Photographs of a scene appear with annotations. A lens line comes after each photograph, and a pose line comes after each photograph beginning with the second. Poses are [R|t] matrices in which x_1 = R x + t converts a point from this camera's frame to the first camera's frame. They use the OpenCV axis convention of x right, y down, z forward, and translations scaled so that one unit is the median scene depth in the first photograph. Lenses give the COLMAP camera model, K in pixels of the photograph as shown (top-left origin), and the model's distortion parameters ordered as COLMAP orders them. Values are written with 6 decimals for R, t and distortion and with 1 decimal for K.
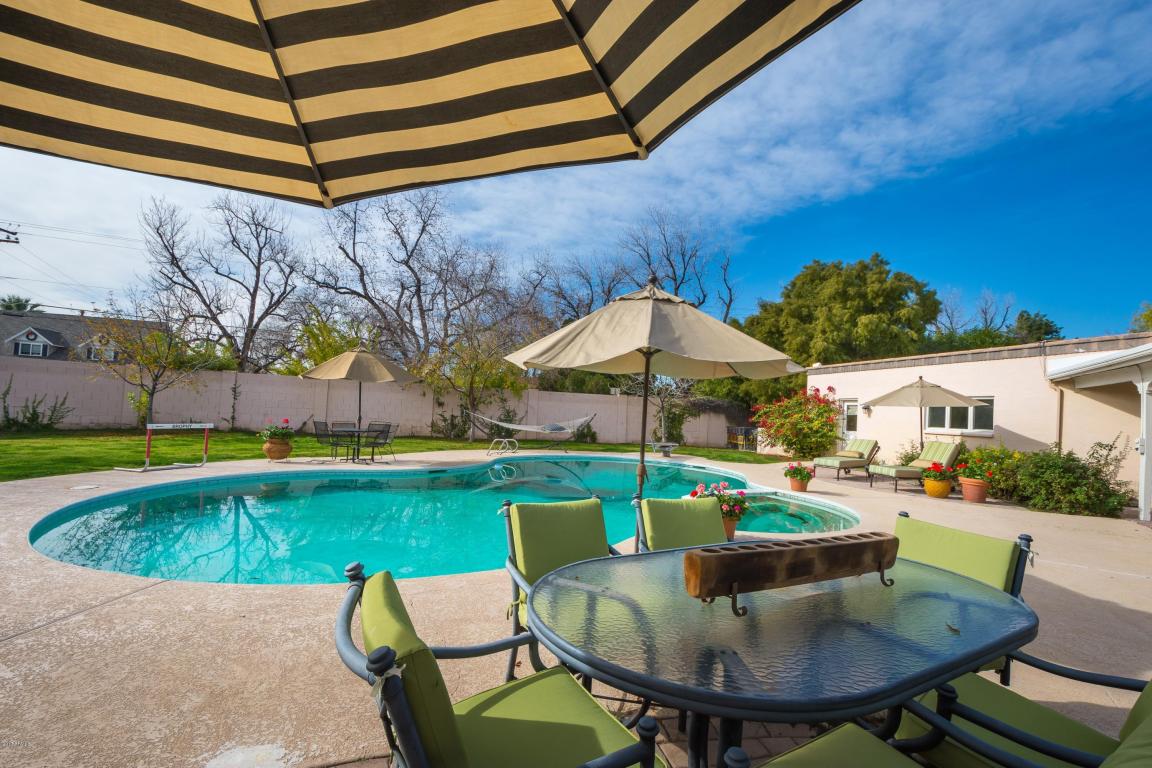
lens RADIAL K [[494.4, 0, 576.5], [0, 494.4, 395.6], [0, 0, 1]] dist [0.003105, 0.000246]
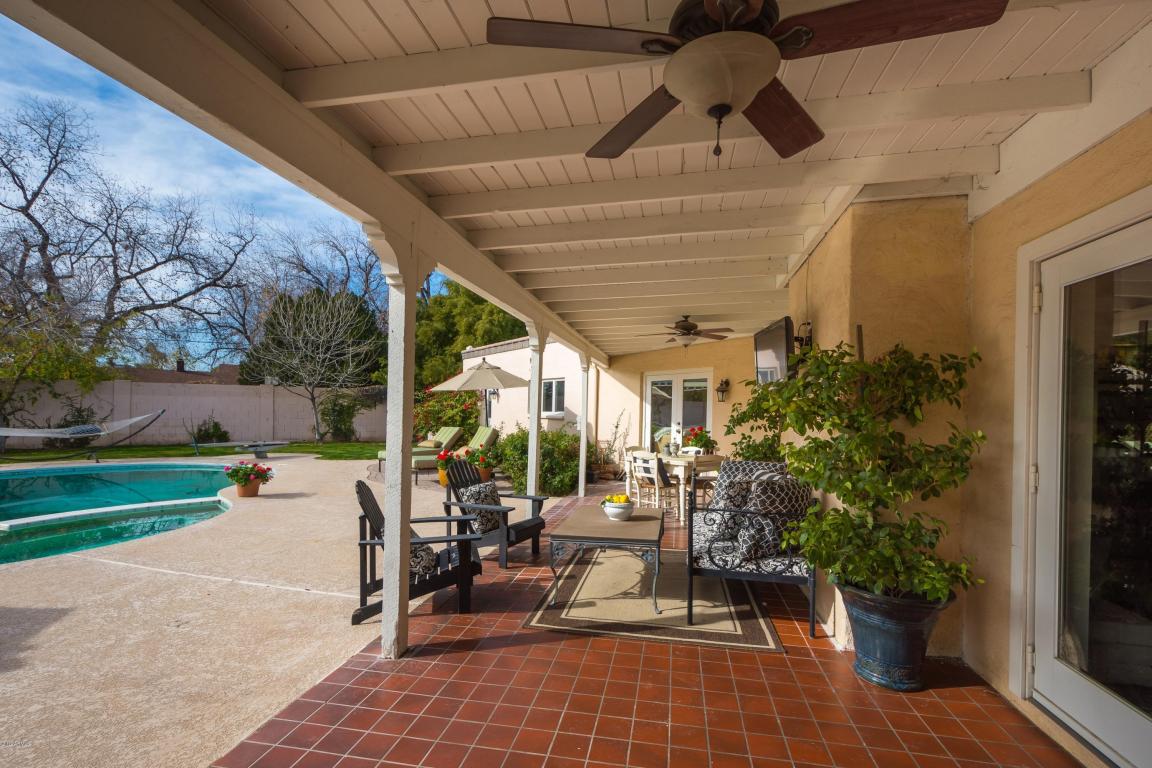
lens RADIAL K [[516.6, 0, 574.3], [0, 516.6, 410.2], [0, 0, 1]] dist [-0.000813, -0.000443]
pose [[0.946745, -0.035716, 0.319998, 0.279891], [0.021069, 0.998571, 0.049119, 0.008729], [-0.321295, -0.039761, 0.946144, 0.015100]]
